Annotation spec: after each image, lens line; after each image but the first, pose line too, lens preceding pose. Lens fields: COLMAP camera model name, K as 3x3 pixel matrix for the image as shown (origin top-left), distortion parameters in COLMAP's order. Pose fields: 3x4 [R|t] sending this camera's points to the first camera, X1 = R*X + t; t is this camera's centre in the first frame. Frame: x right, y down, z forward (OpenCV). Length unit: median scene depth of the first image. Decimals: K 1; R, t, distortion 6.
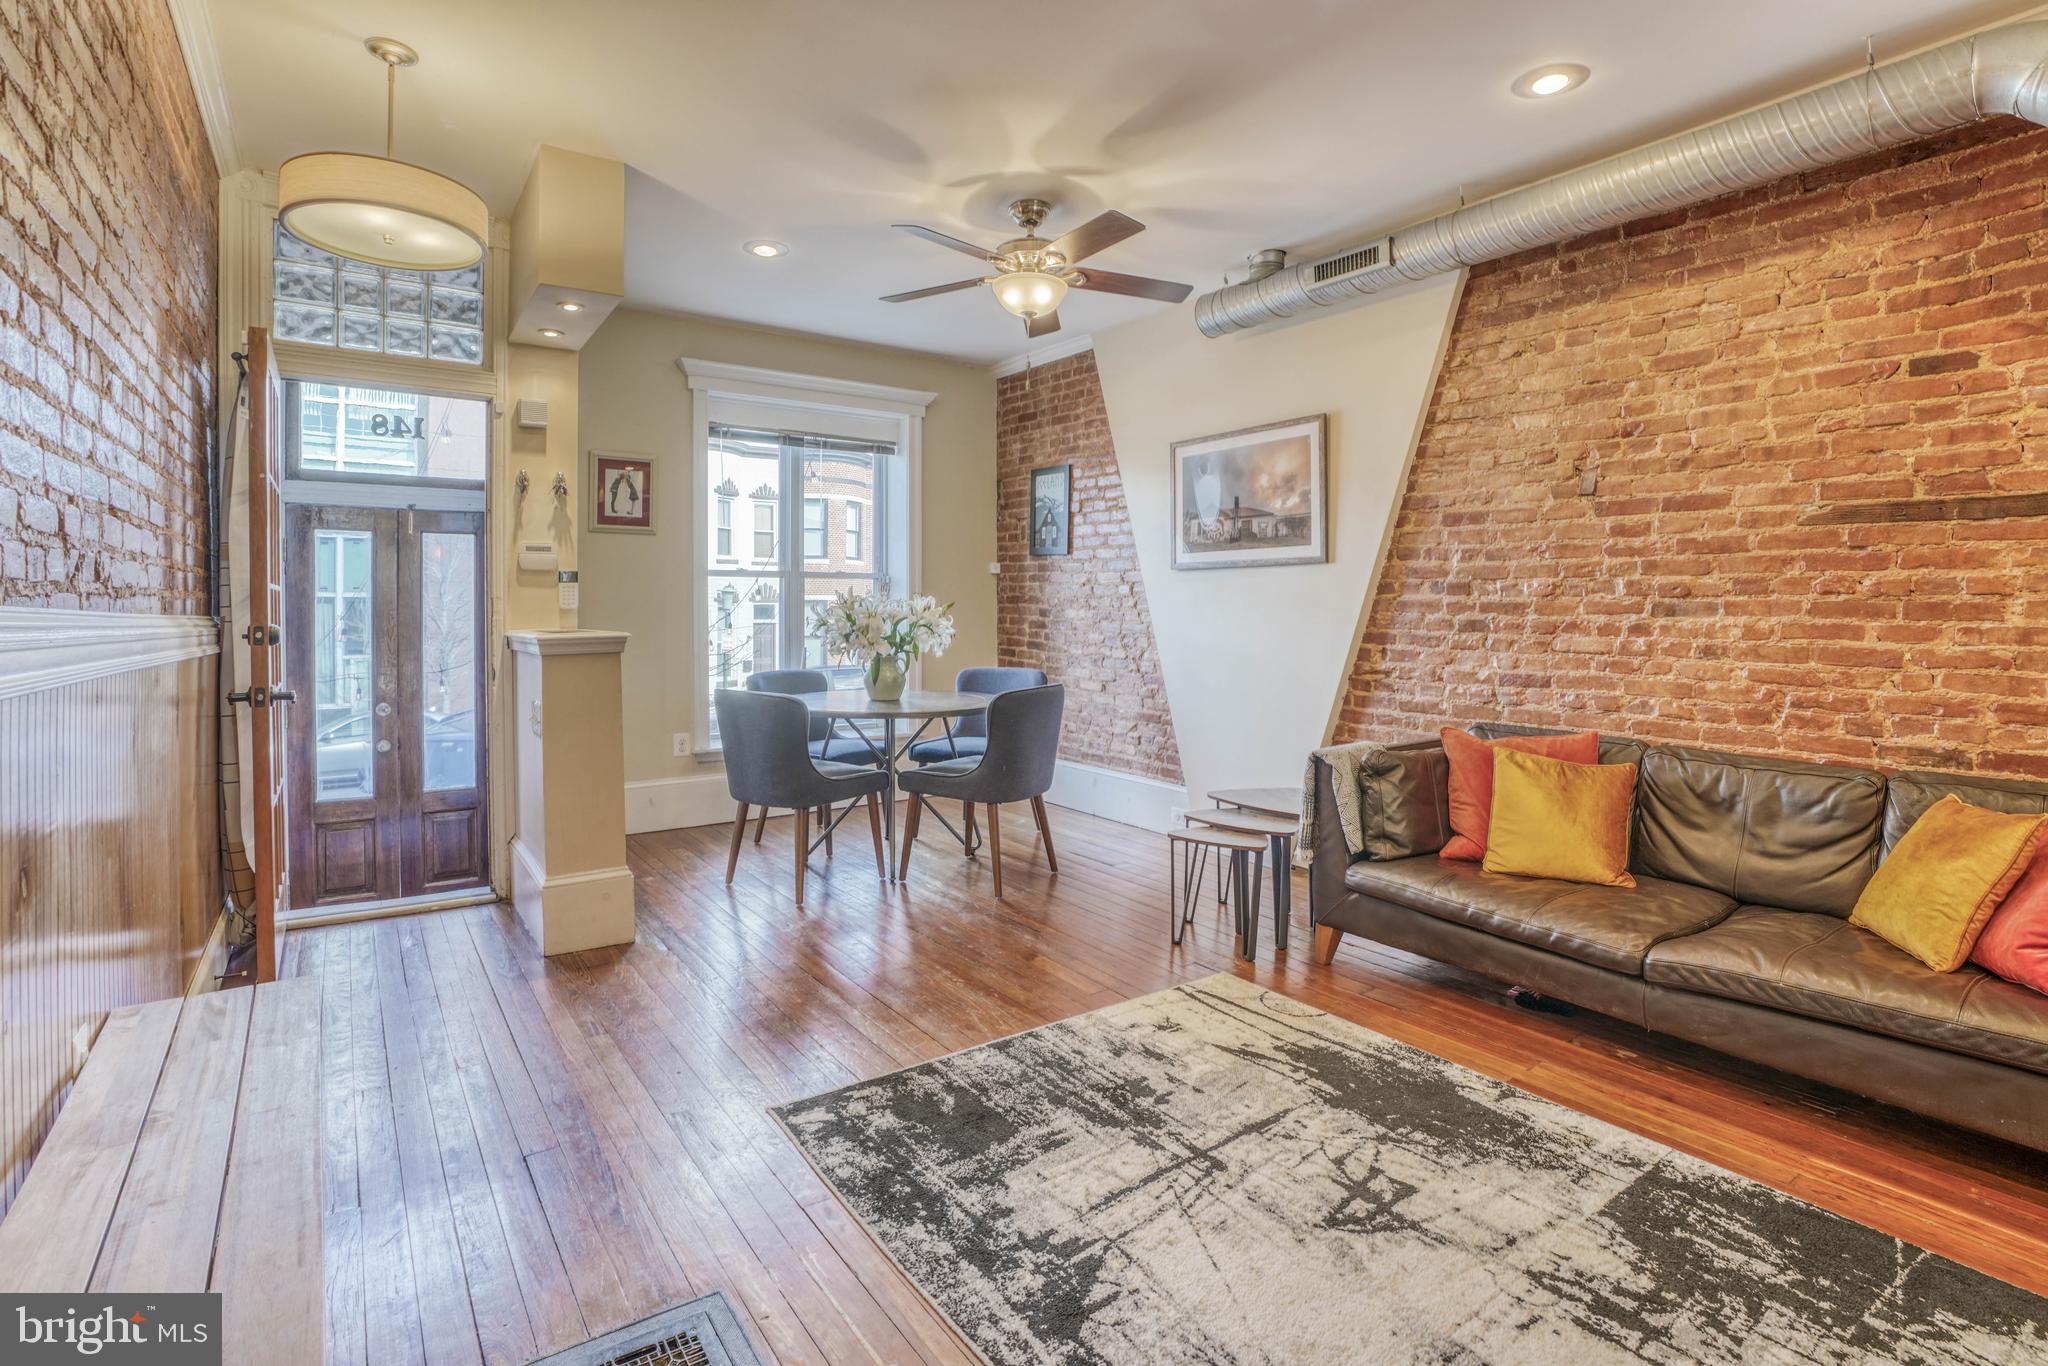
lens RADIAL K [[977.6, 0, 1018.7], [0, 977.6, 630.7], [0, 0, 1]] dist [-0.066951, 0.022988]
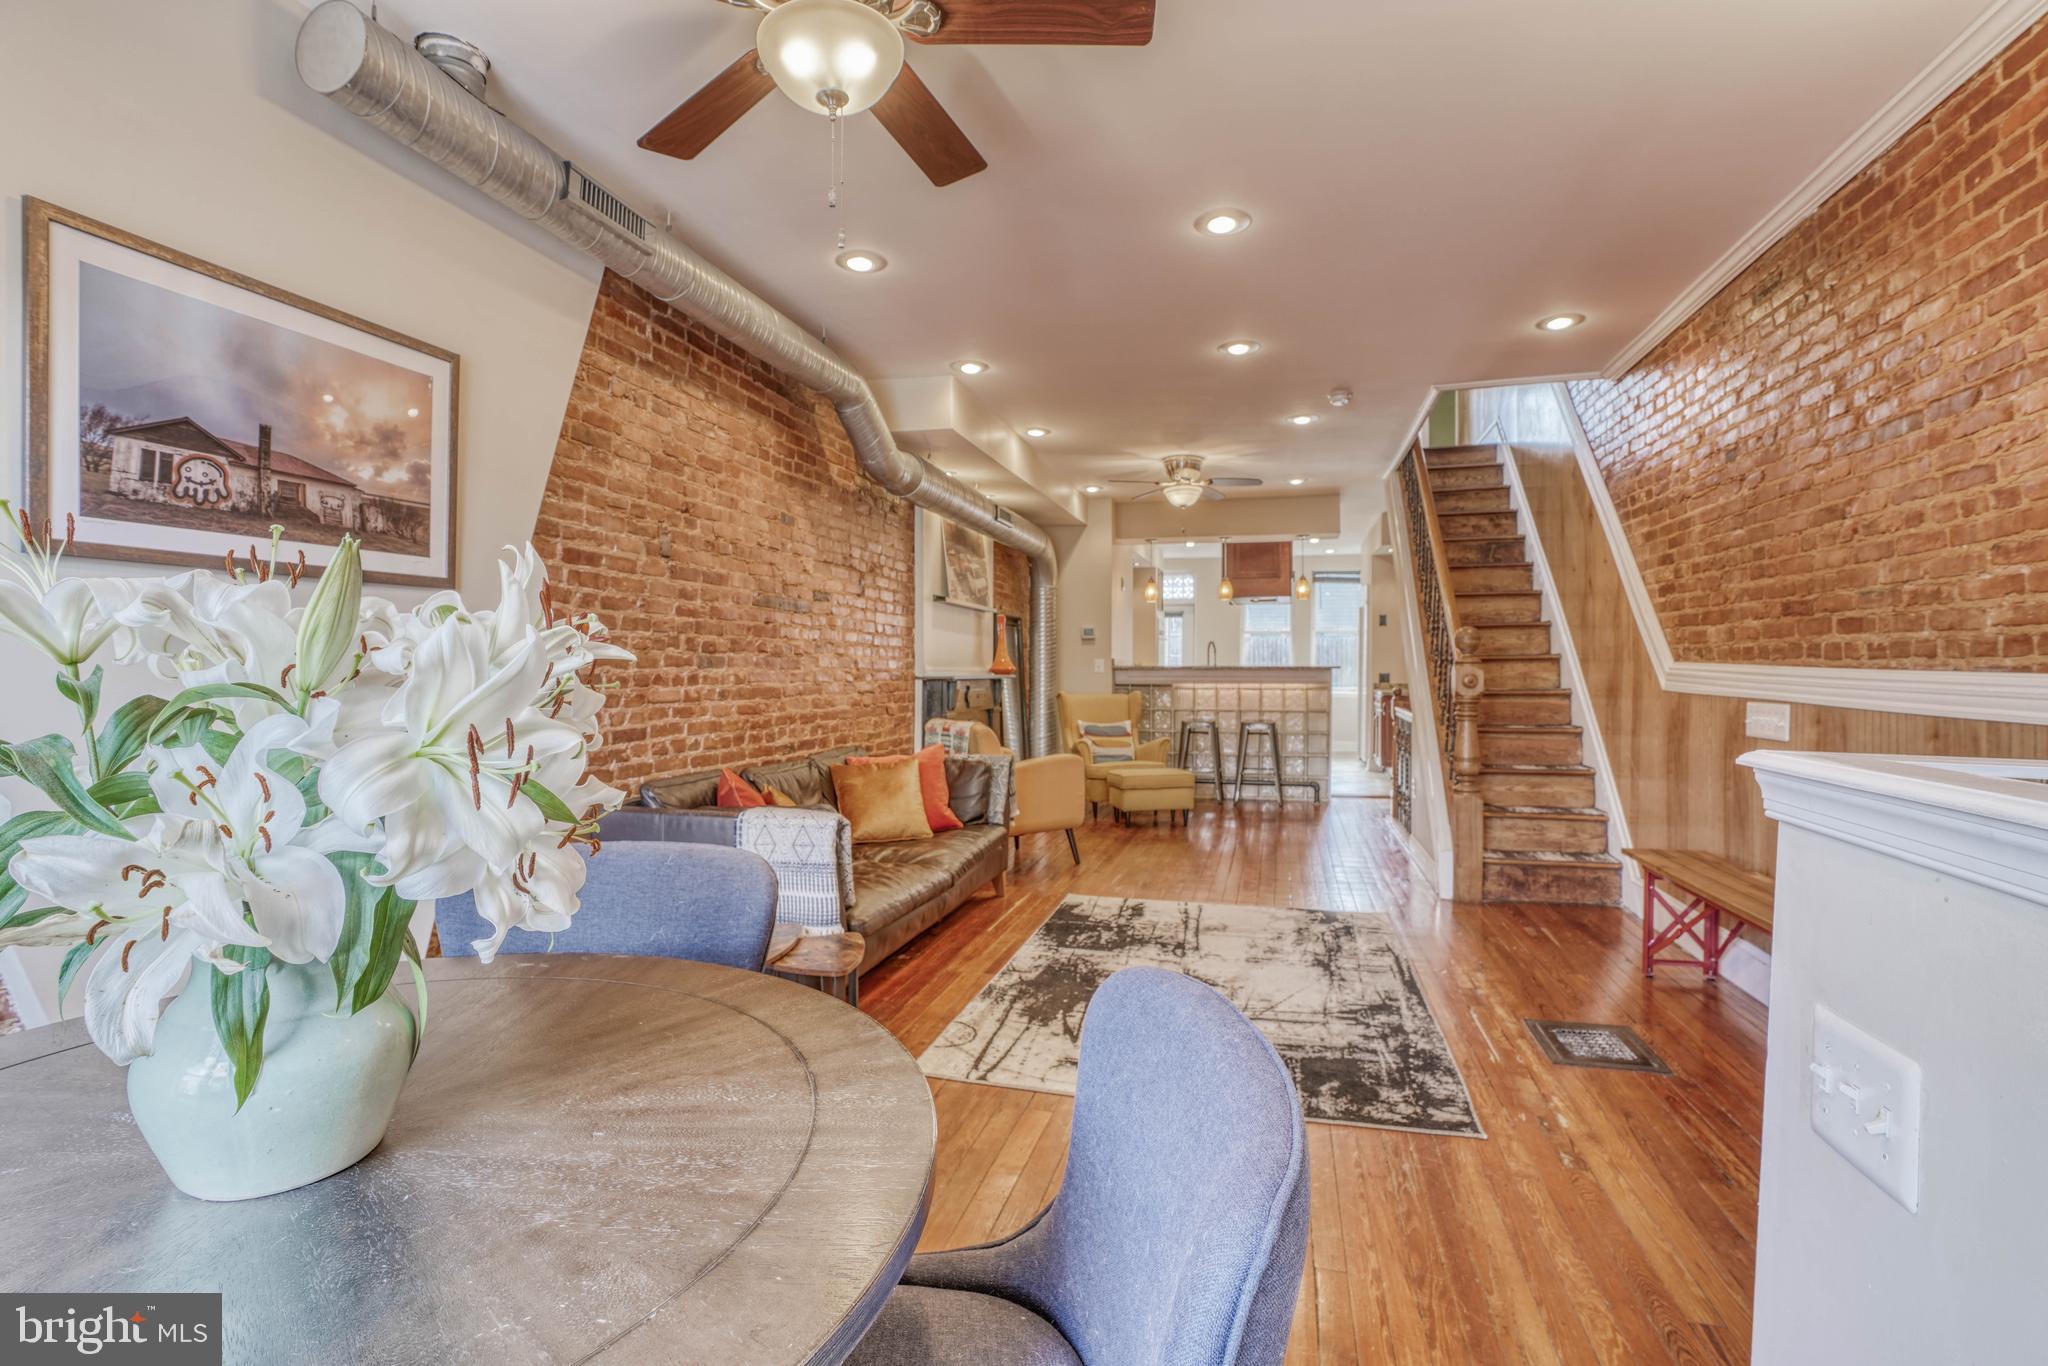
lens RADIAL K [[948.6, 0, 1018.1], [0, 948.6, 670.6], [0, 0, 1]] dist [-0.063858, 0.021186]
pose [[-0.630311, -0.011008, 0.776264, -0.654637], [0.010698, 0.999681, 0.022862, -0.044674], [-0.776269, 0.022715, -0.629993, 1.837649]]
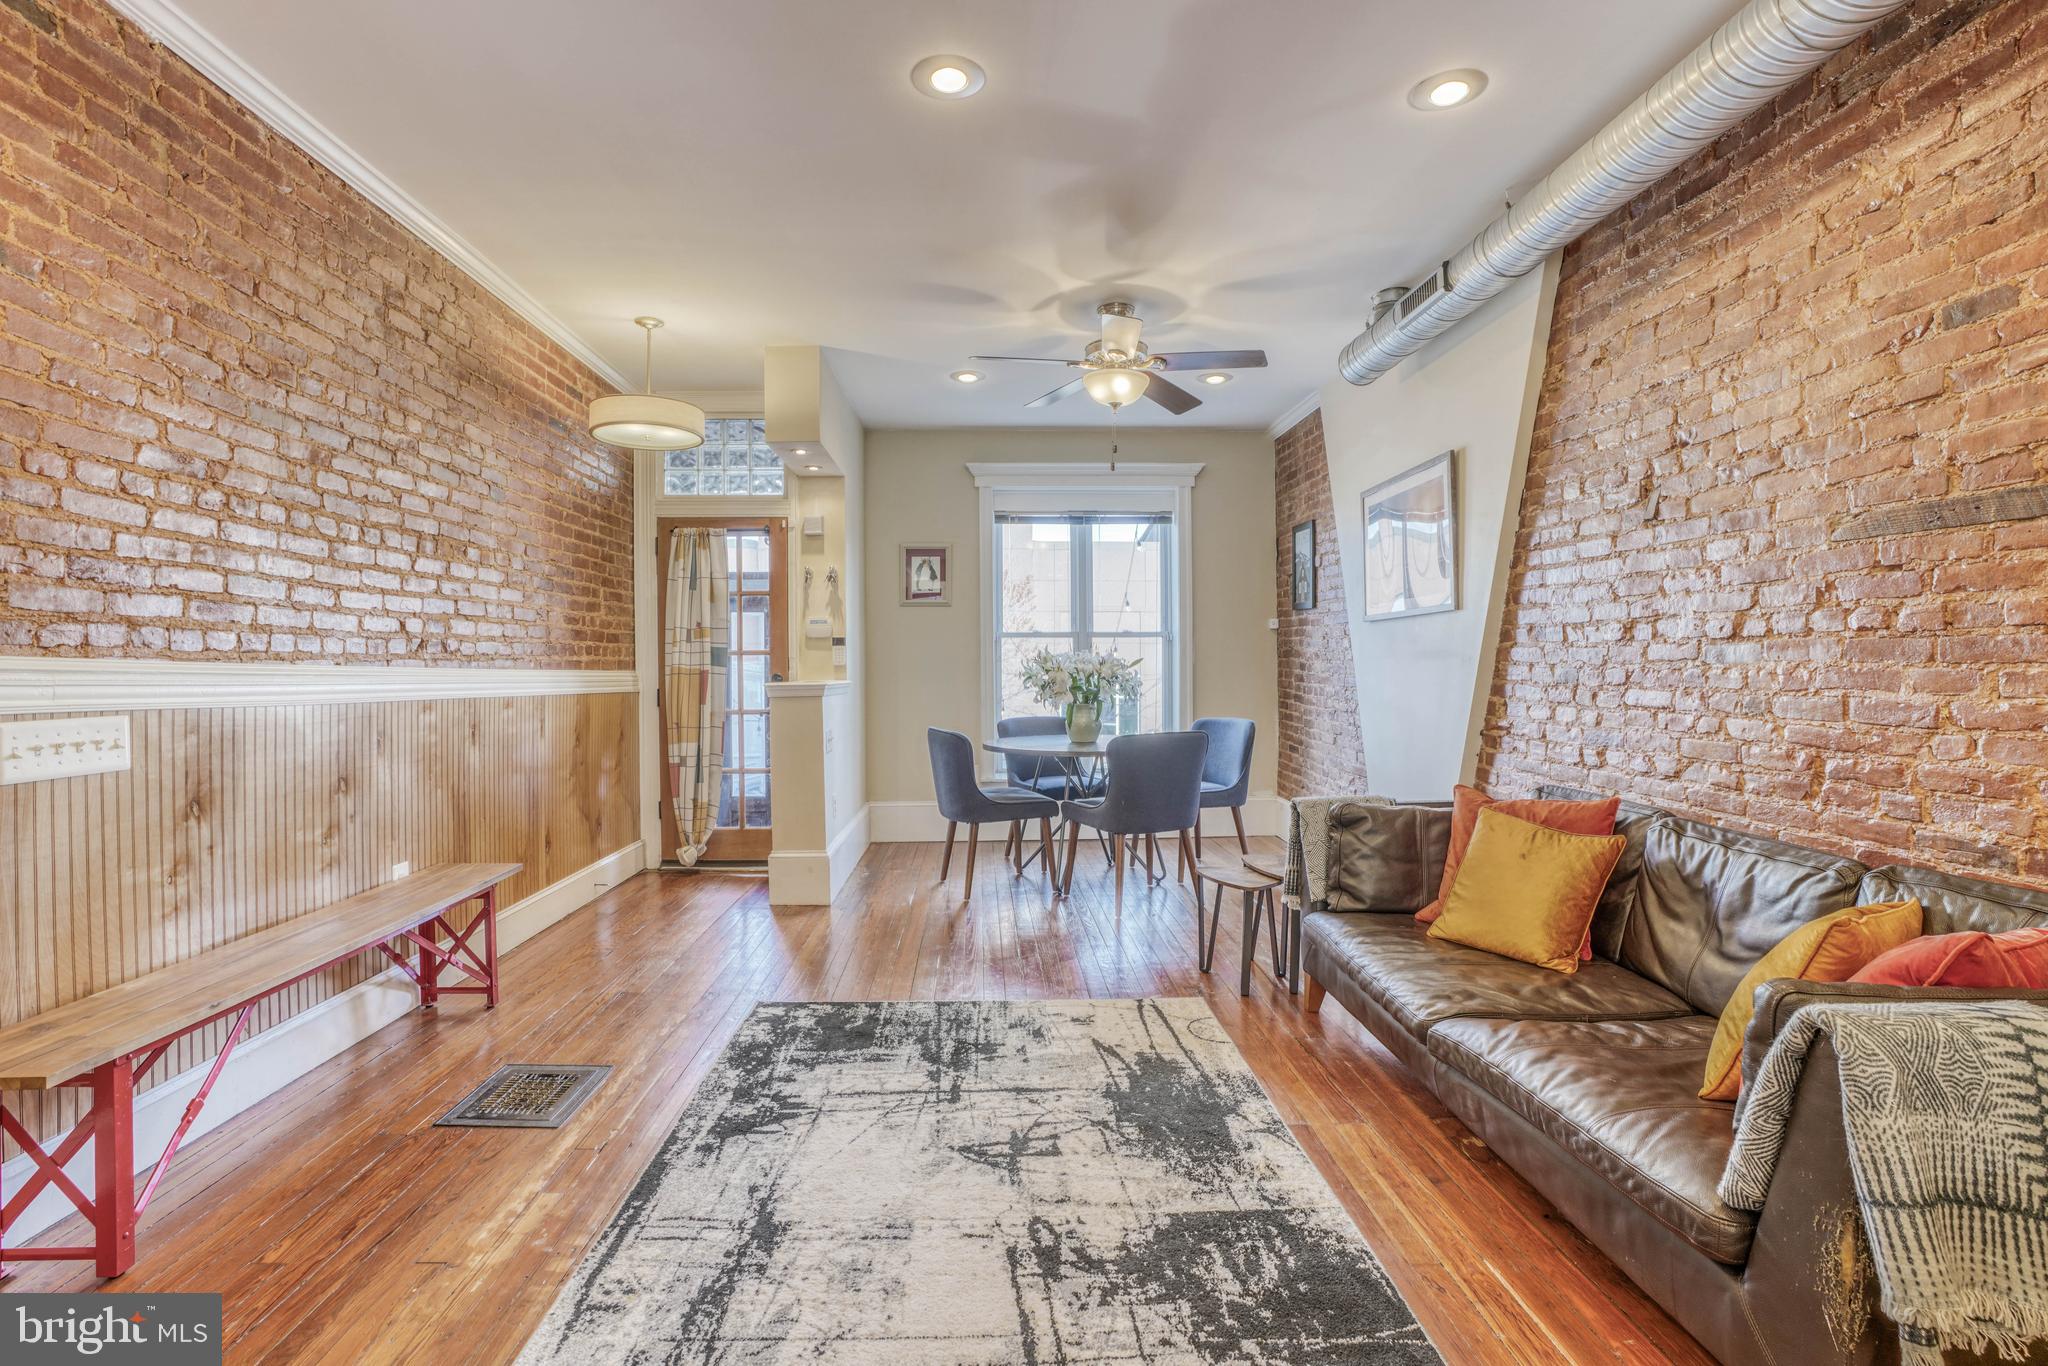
lens RADIAL K [[972.7, 0, 1005.3], [0, 972.7, 678.4], [0, 0, 1]] dist [-0.067296, 0.023263]
pose [[0.826920, -0.000742, -0.562319, 0.798641], [-0.004883, 0.999952, -0.008499, 0.010818], [0.562298, 0.009774, 0.826877, -0.012267]]
